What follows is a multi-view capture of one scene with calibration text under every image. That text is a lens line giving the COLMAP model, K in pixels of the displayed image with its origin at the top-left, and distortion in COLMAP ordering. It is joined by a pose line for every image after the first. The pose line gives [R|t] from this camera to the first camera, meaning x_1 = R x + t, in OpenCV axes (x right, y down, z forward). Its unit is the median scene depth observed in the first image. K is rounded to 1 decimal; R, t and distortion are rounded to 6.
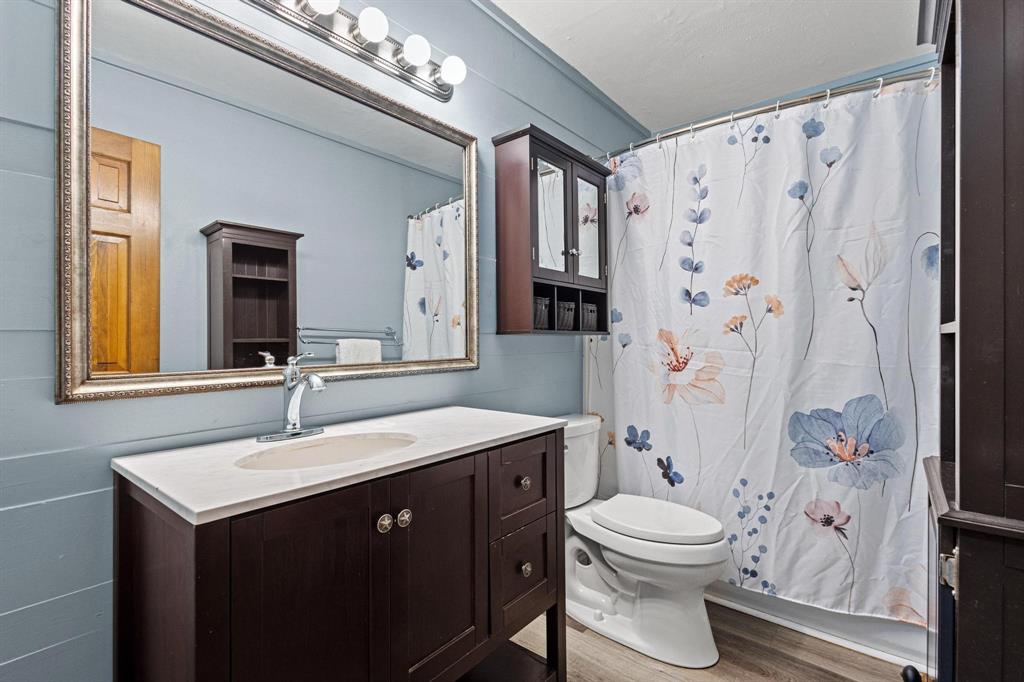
lens RADIAL K [[470.3, 0, 510.1], [0, 470.3, 338.4], [0, 0, 1]] dist [-0.000004, 0.000052]
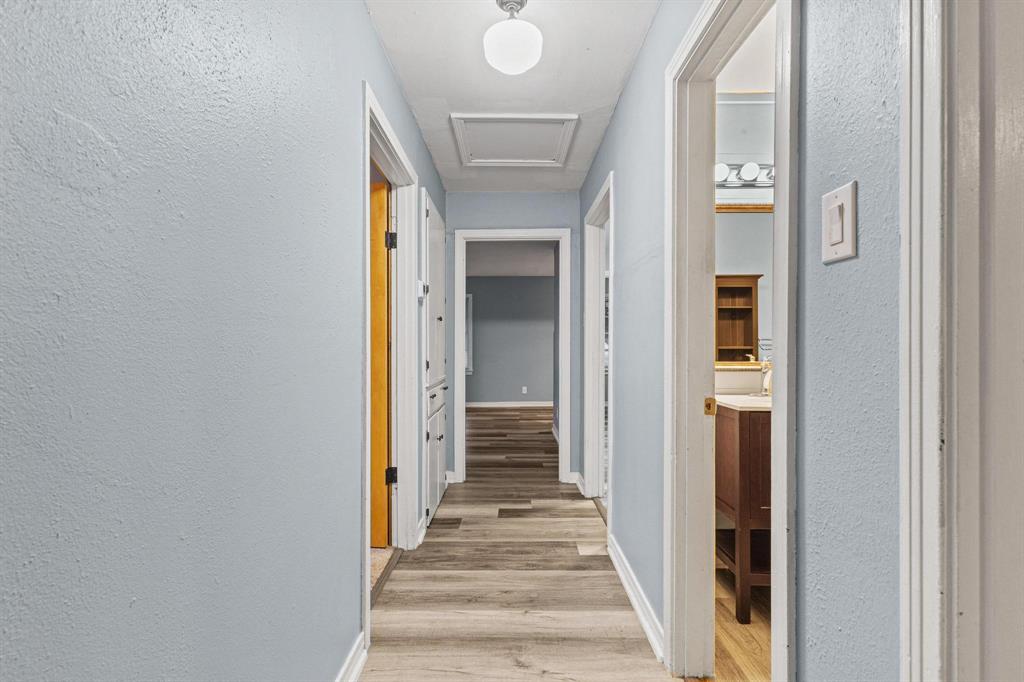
lens RADIAL K [[470.3, 0, 509.7], [0, 470.3, 343.0], [0, 0, 1]] dist [-0.000004, 0.000052]
pose [[0.636286, -0.000898, -0.771452, 0.190224], [-0.000687, 0.999998, -0.001730, -0.007253], [0.771453, 0.001631, 0.636285, -0.545796]]
